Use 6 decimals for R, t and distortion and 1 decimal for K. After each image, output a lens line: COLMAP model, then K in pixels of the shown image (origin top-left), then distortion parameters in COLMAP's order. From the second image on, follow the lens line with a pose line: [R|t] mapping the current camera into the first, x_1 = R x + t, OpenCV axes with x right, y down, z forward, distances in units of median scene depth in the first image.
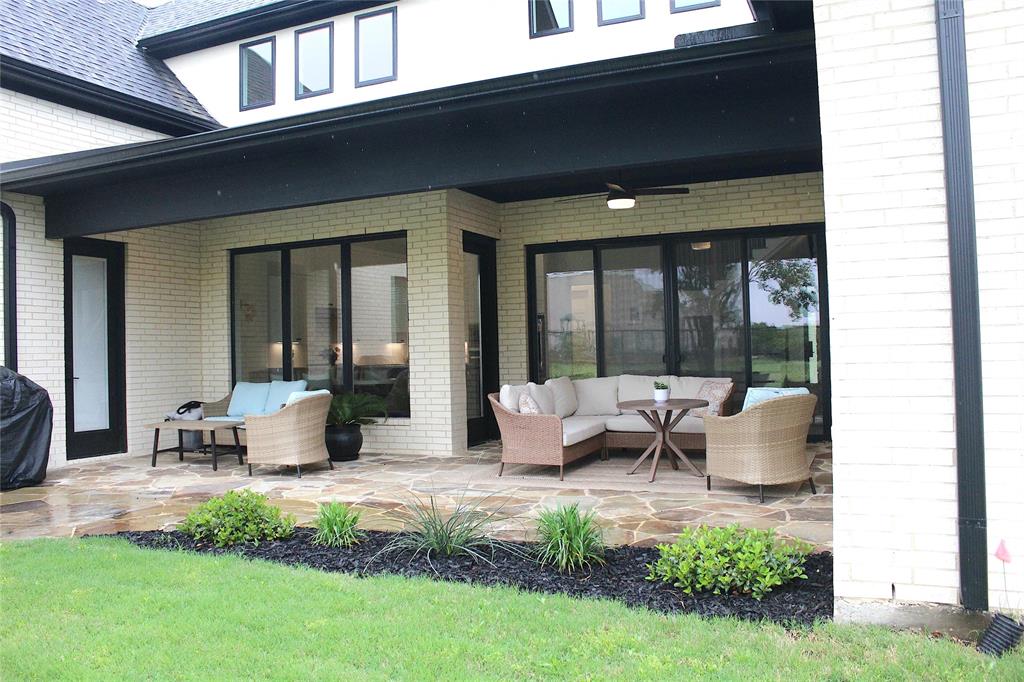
lens RADIAL K [[844.5, 0, 510.4], [0, 844.5, 338.4], [0, 0, 1]] dist [-0.110293, 0.004130]
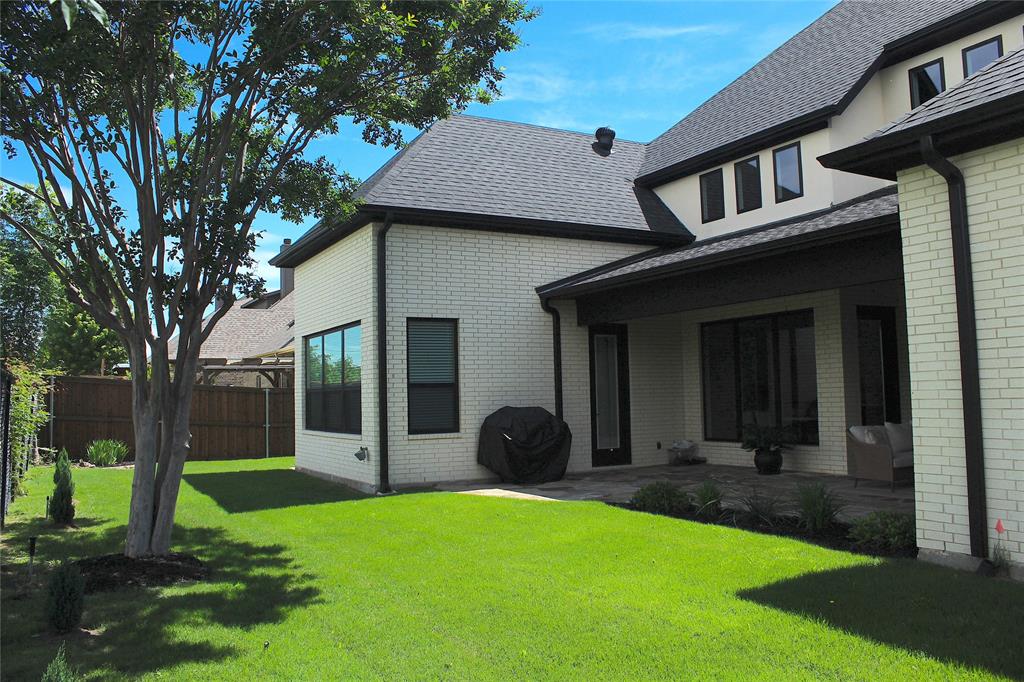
lens RADIAL K [[844.5, 0, 511.2], [0, 844.5, 339.0], [0, 0, 1]] dist [-0.110293, 0.004130]
pose [[0.800359, -0.037047, -0.598375, 0.295286], [0.015550, 0.999036, -0.041054, -0.030885], [0.599319, 0.023553, 0.800164, -0.376514]]
